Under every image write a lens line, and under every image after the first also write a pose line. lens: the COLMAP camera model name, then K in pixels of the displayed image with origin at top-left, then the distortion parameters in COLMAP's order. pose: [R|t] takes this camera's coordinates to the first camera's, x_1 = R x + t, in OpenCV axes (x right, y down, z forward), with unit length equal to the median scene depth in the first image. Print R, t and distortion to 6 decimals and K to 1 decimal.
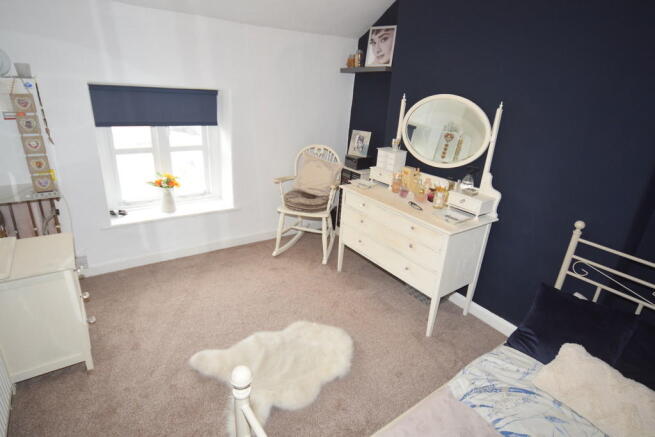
lens RADIAL K [[351.2, 0, 326.5], [0, 351.2, 220.3], [0, 0, 1]] dist [-0.005863, -0.000575]
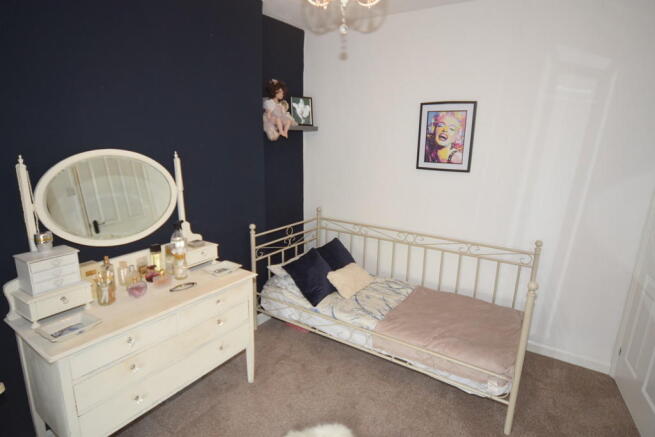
lens RADIAL K [[351.2, 0, 326.5], [0, 351.2, 220.3], [0, 0, 1]] dist [-0.005863, -0.000575]
pose [[-0.373506, -0.270673, 0.887259, -0.561400], [0.304884, 0.867524, 0.392998, -0.407098], [-0.876093, 0.417298, -0.241501, 0.896033]]
